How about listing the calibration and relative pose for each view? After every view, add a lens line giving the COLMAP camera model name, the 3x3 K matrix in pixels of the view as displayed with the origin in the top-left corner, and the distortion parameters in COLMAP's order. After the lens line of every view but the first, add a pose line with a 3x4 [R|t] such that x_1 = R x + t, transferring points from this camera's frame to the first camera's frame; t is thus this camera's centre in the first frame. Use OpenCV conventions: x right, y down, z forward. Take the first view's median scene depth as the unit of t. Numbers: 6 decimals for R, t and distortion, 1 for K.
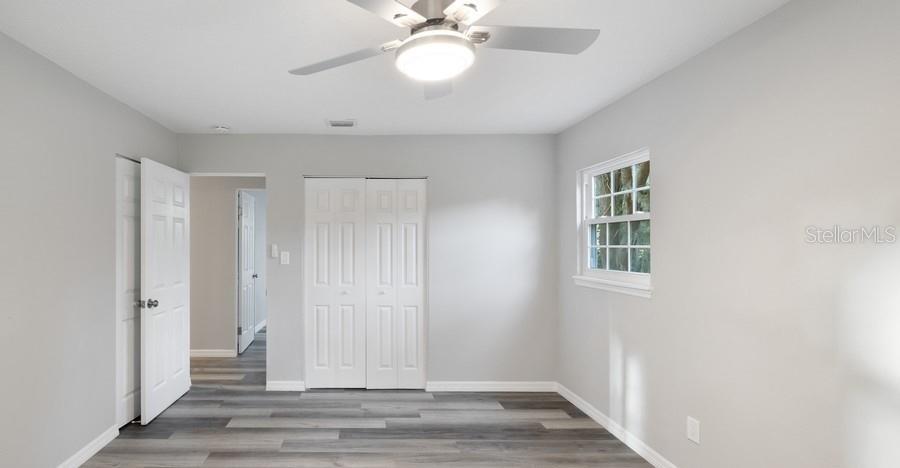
lens RADIAL K [[401.8, 0, 379.1], [0, 401.8, 250.1], [0, 0, 1]] dist [-0.000651, -0.000115]
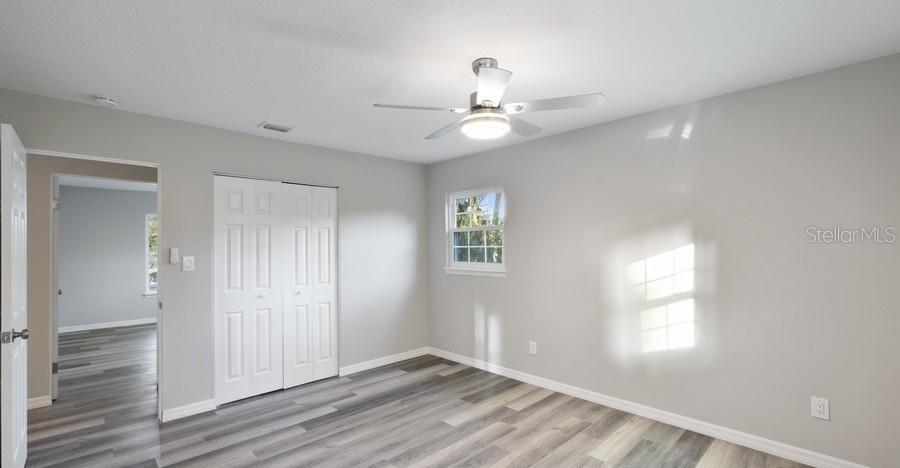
lens RADIAL K [[379.8, 0, 450.3], [0, 379.8, 249.5], [0, 0, 1]] dist [0.001858, 0.000202]
pose [[0.728679, -0.014202, 0.684709, -0.420794], [0.018527, 0.999828, 0.001021, -0.001078], [-0.684605, 0.011941, 0.728816, 0.006378]]
